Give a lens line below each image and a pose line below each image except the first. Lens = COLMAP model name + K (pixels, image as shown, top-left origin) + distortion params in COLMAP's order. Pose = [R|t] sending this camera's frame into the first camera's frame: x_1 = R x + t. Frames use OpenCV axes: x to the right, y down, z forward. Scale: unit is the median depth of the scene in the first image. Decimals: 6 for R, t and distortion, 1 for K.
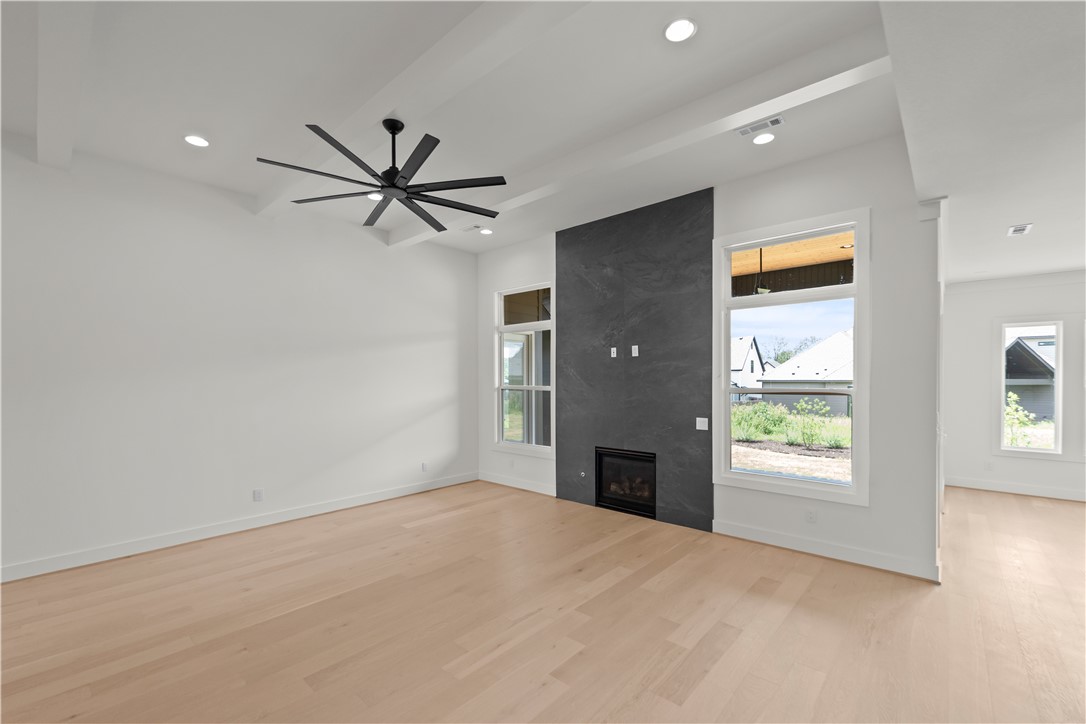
lens RADIAL K [[453.9, 0, 546.5], [0, 453.9, 376.8], [0, 0, 1]] dist [-0.000359, 0.000008]
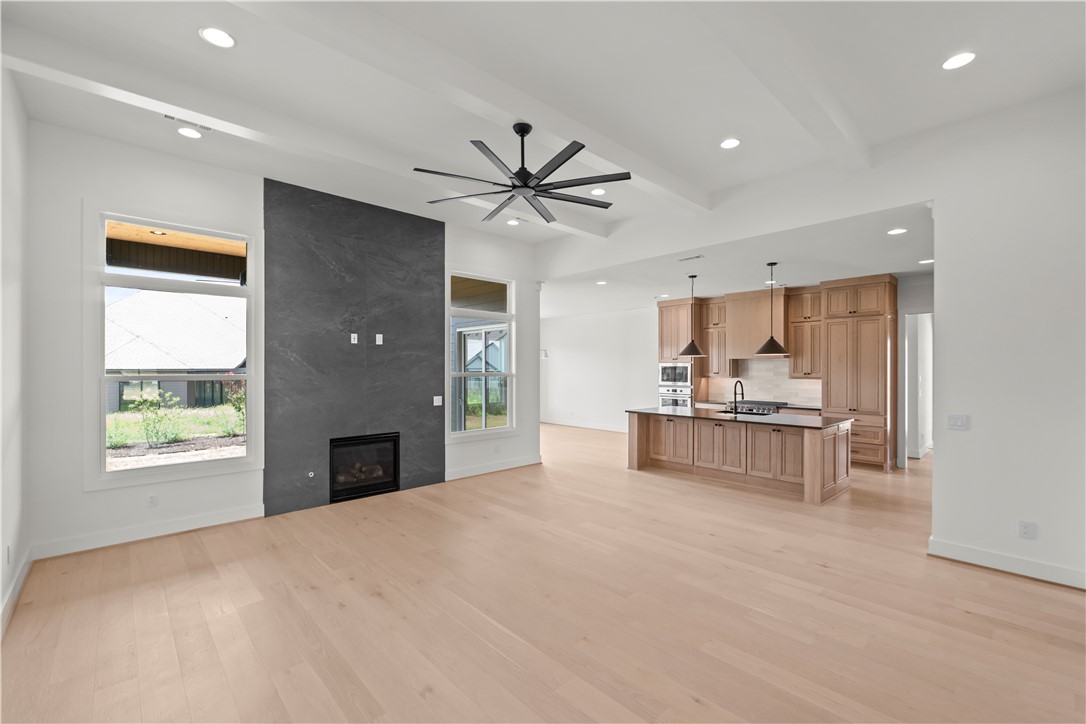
lens RADIAL K [[459.8, 0, 562.7], [0, 459.8, 362.0], [0, 0, 1]] dist [-0.000724, -0.000017]
pose [[0.066816, 0.015817, 0.997640, -0.898671], [-0.007388, 0.999855, -0.015358, 0.009477], [-0.997738, -0.006344, 0.066923, 0.531534]]
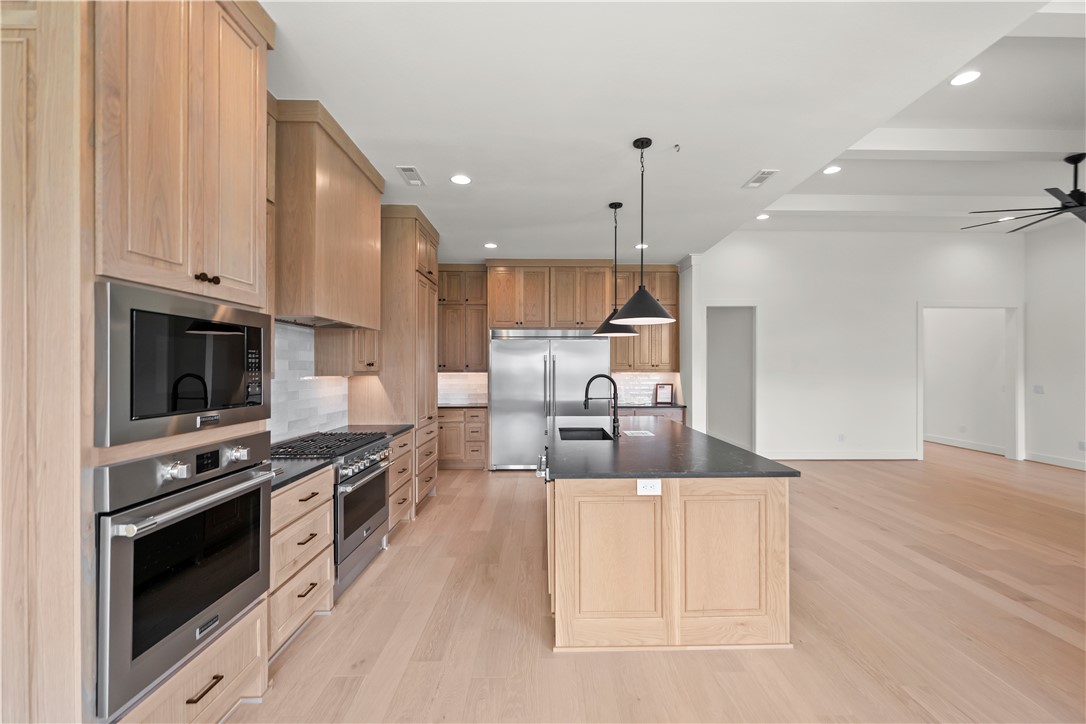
lens RADIAL K [[457.3, 0, 549.0], [0, 457.3, 368.2], [0, 0, 1]] dist [-0.002624, -0.000362]
pose [[-0.731433, 0.002200, -0.681910, 1.057995], [0.005087, 0.999985, -0.002230, 0.030751], [0.681895, -0.005100, -0.731433, 0.592415]]
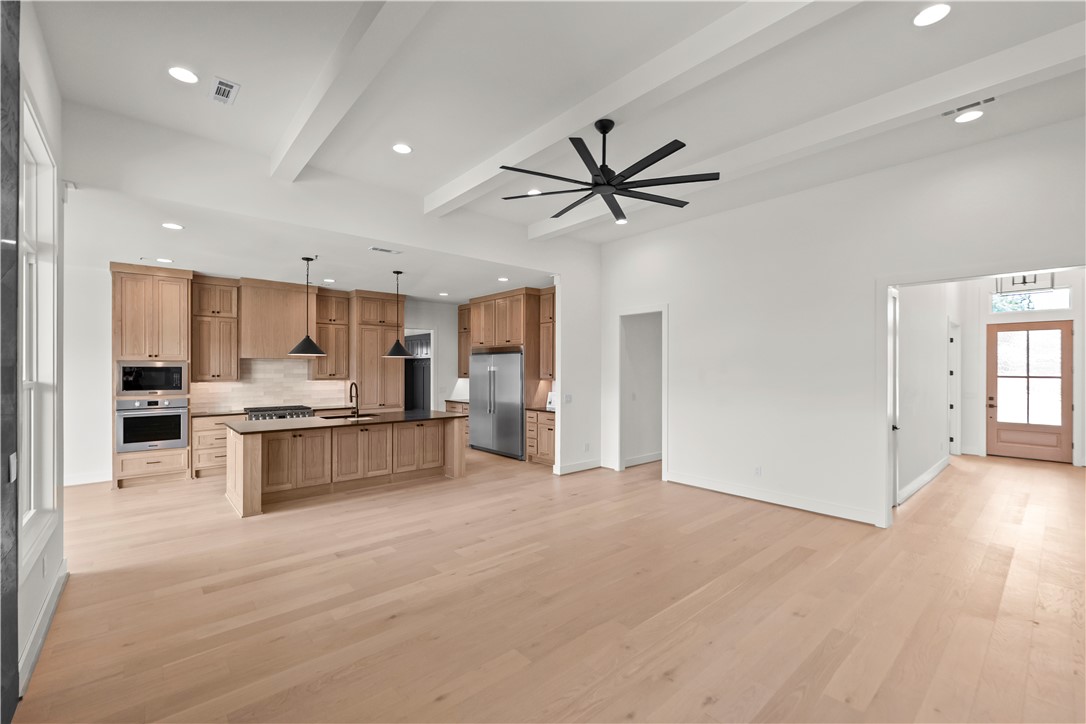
lens RADIAL K [[457.3, 0, 549.0], [0, 457.3, 368.2], [0, 0, 1]] dist [-0.002624, -0.000362]
pose [[-0.993725, 0.003010, 0.111808, -0.205893], [0.001989, 0.999955, -0.009246, 0.012285], [-0.111830, -0.008965, -0.993687, 1.311230]]
